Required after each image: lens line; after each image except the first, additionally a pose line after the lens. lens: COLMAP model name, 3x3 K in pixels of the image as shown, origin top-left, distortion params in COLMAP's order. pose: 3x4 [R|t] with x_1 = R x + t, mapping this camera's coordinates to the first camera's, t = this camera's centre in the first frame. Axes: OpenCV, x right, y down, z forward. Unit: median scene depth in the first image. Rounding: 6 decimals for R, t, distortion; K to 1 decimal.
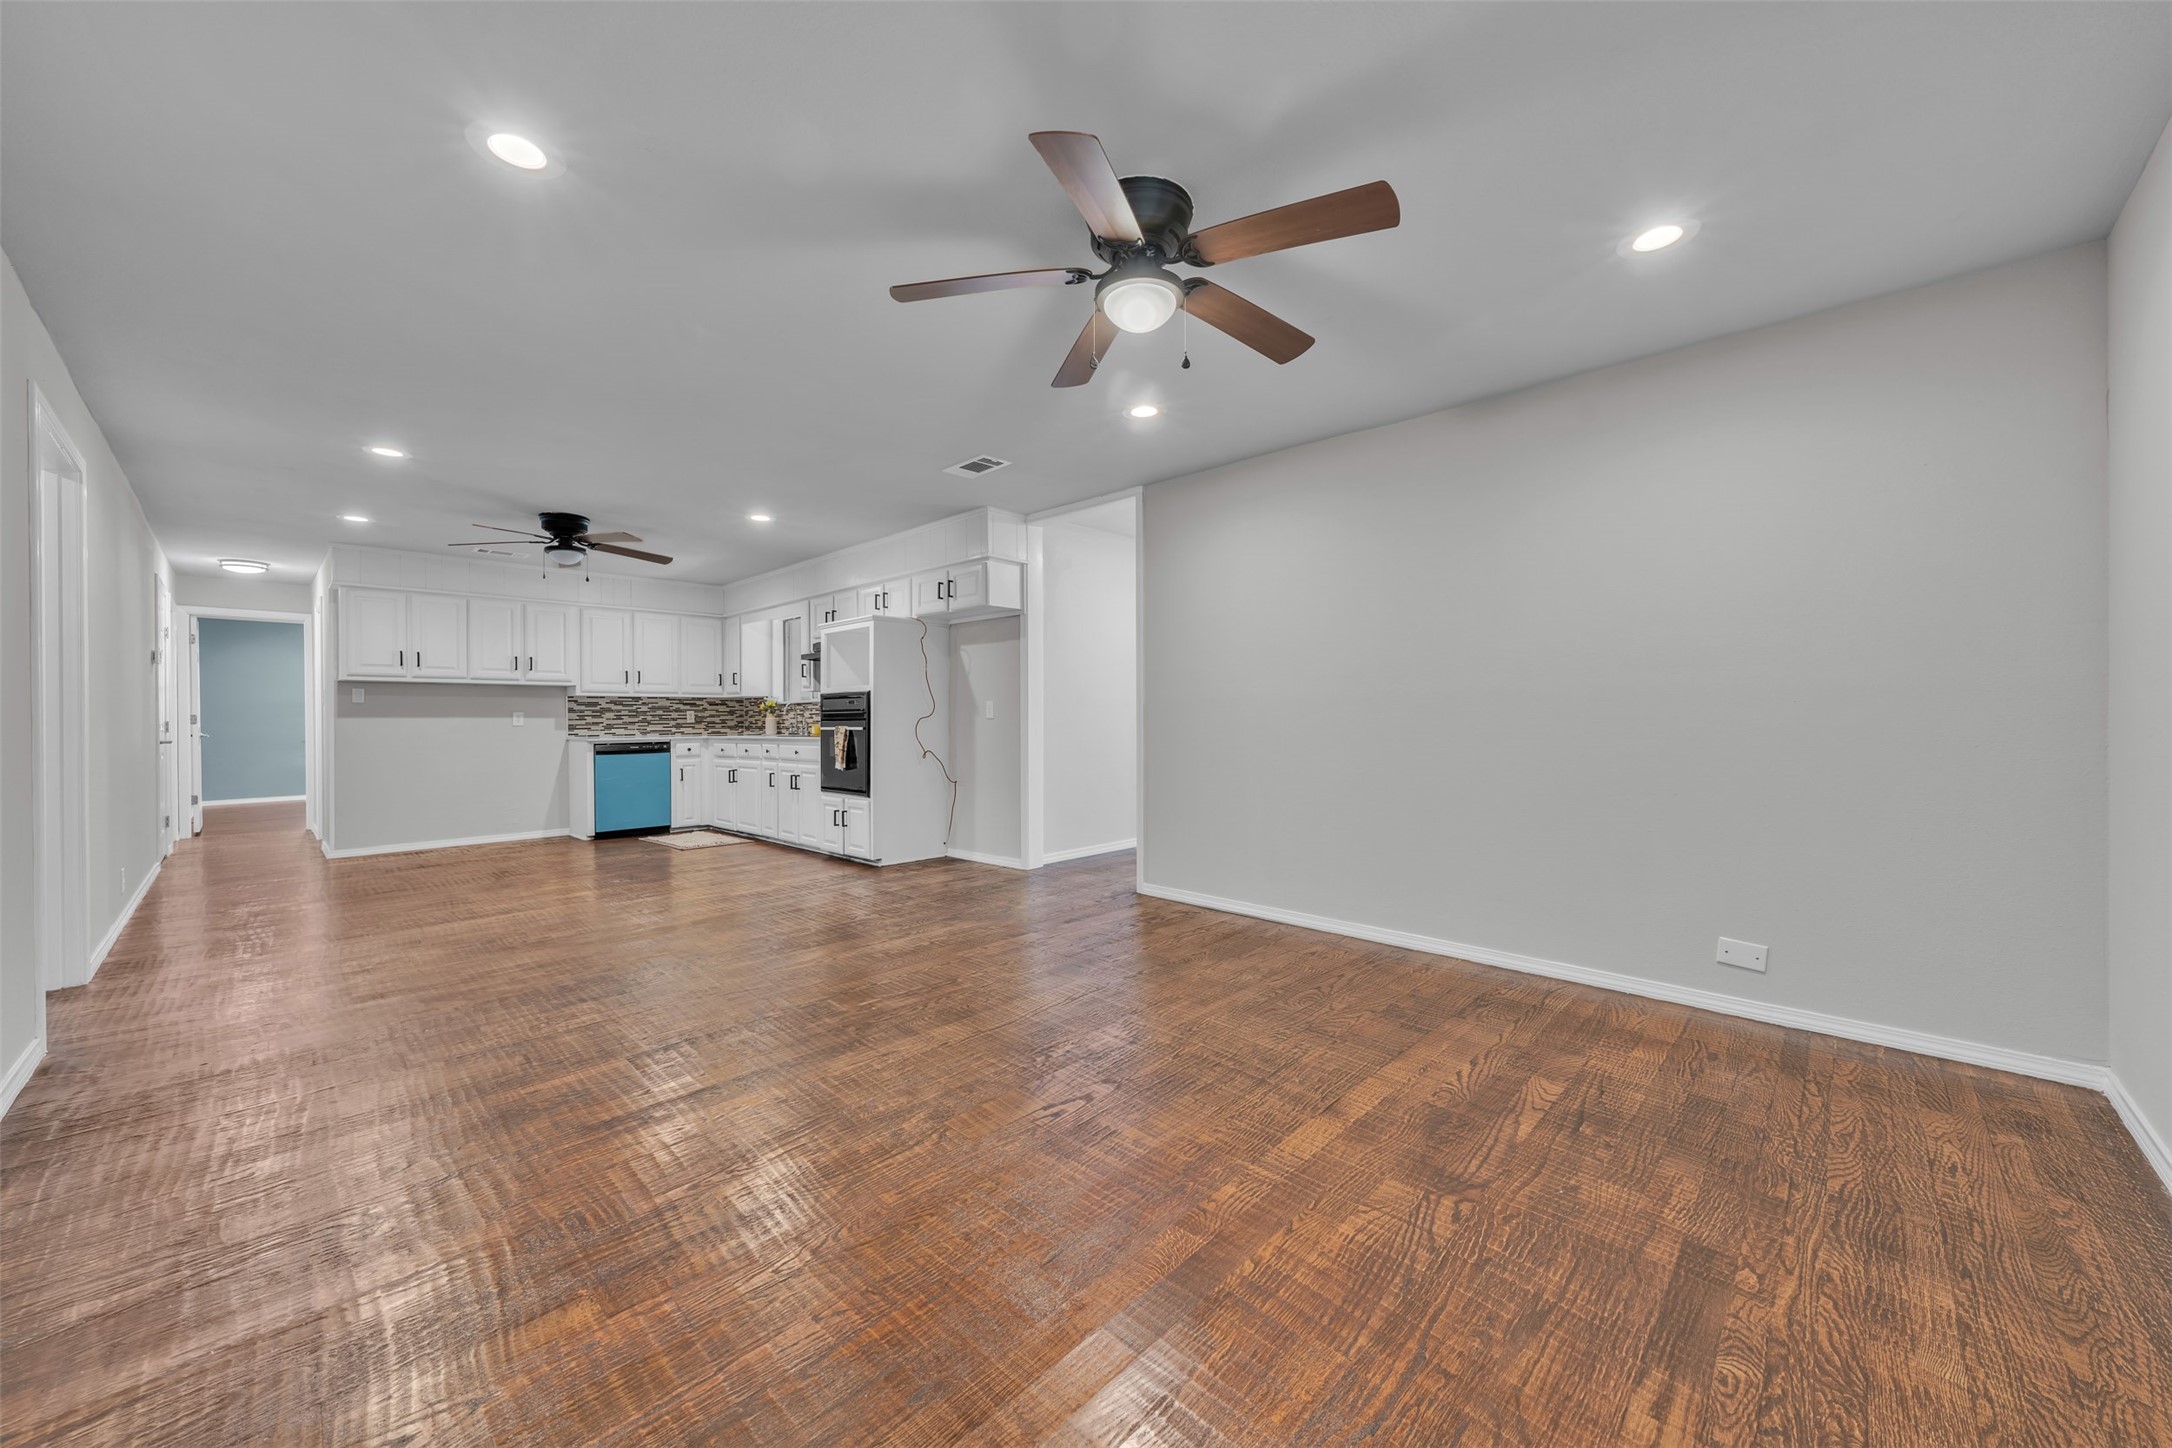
lens RADIAL K [[789.6, 0, 1088.9], [0, 789.6, 722.6], [0, 0, 1]] dist [-0.000103, -0.000025]
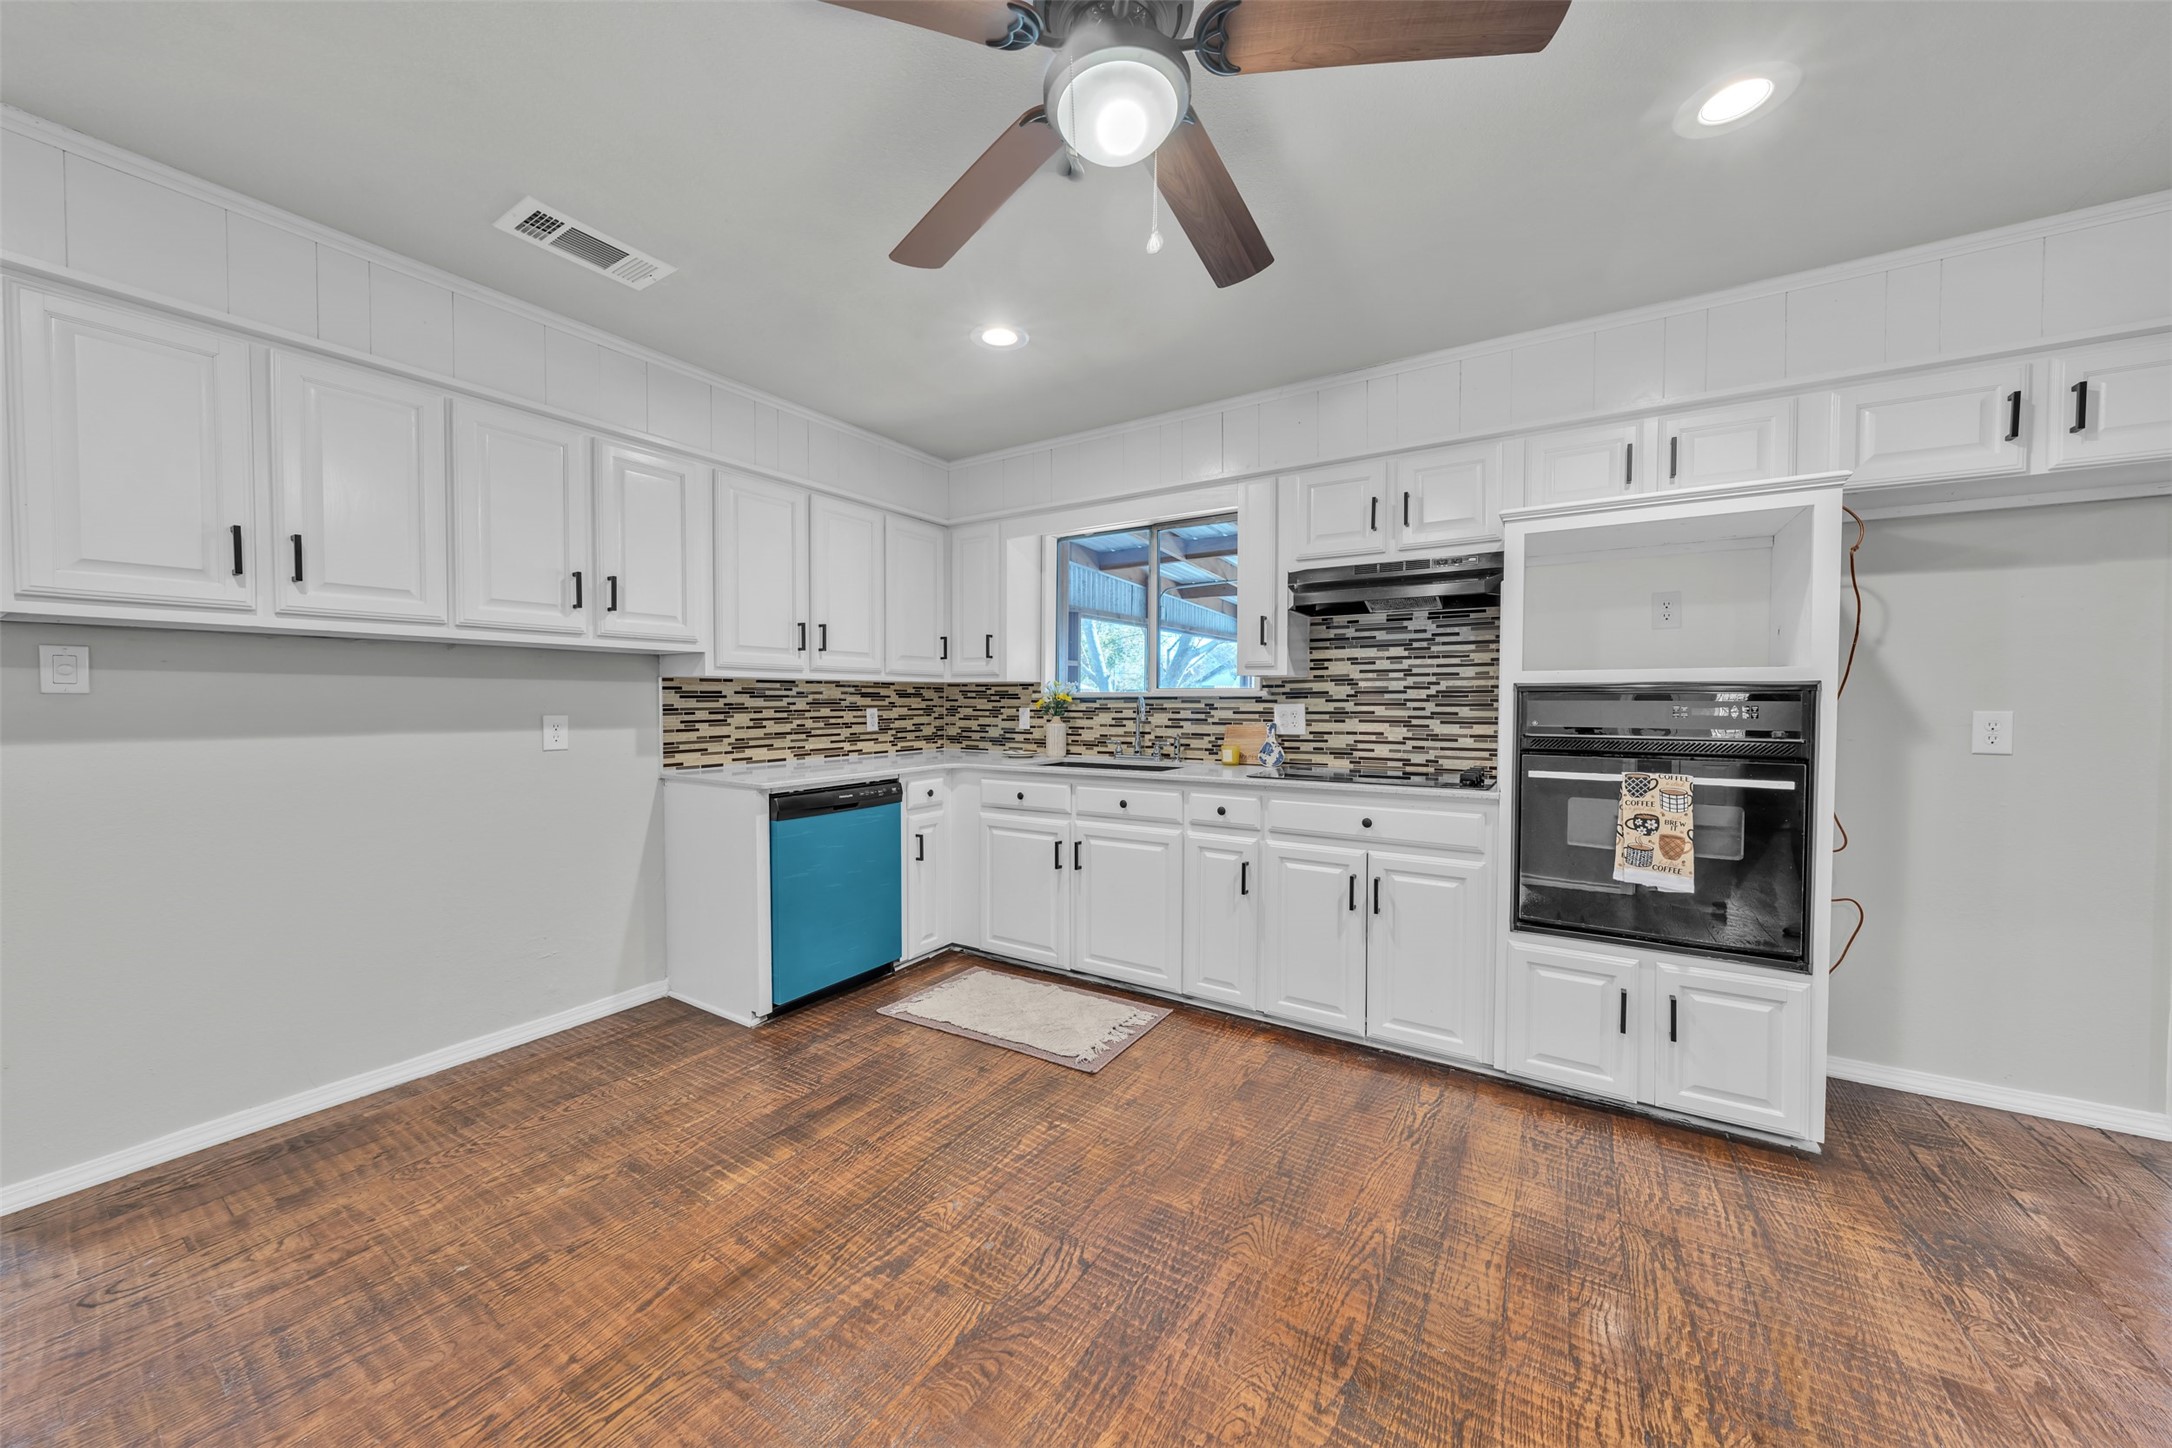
lens RADIAL K [[757.4, 0, 1089.7], [0, 757.4, 719.9], [0, 0, 1]] dist [0.000231, -0.000010]
pose [[0.980494, 0.004593, 0.196498, -0.509097], [-0.008972, 0.999731, 0.021402, -0.020799], [-0.196346, -0.022747, 0.980271, 0.543236]]
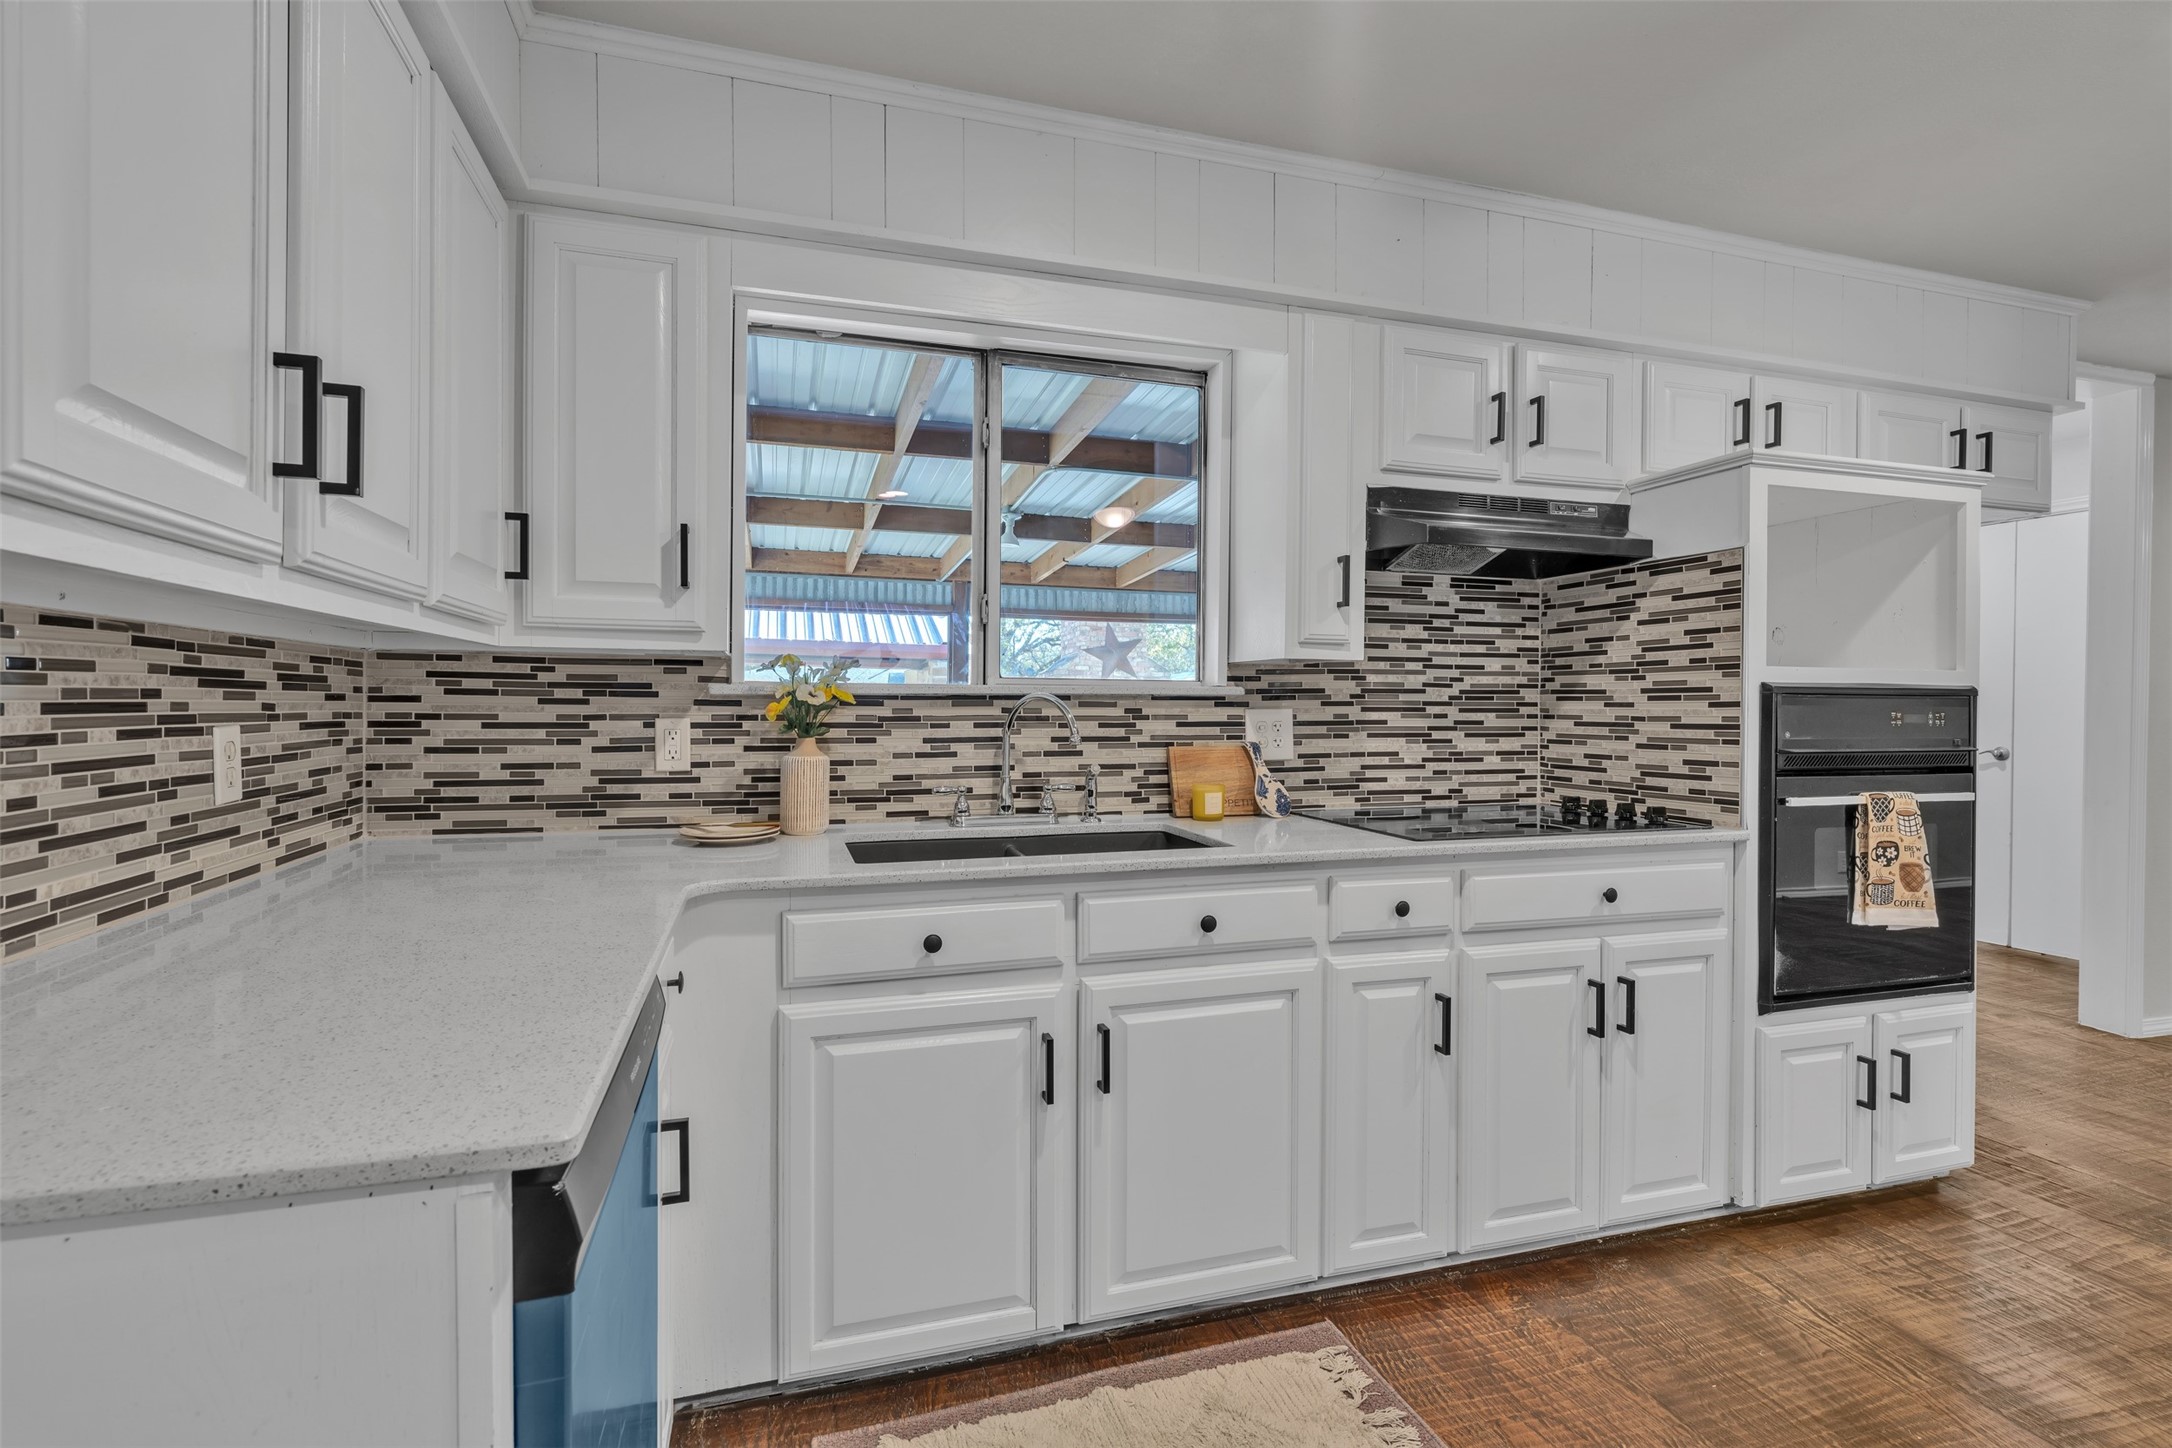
lens RADIAL K [[1014.4, 0, 1082.6], [0, 1014.4, 722.7], [0, 0, 1]] dist [0.004602, 0.000162]
pose [[0.486045, -0.004235, 0.873923, -0.651259], [-0.006917, 0.999938, 0.008693, -0.019514], [-0.873906, -0.010270, 0.485986, 0.846355]]
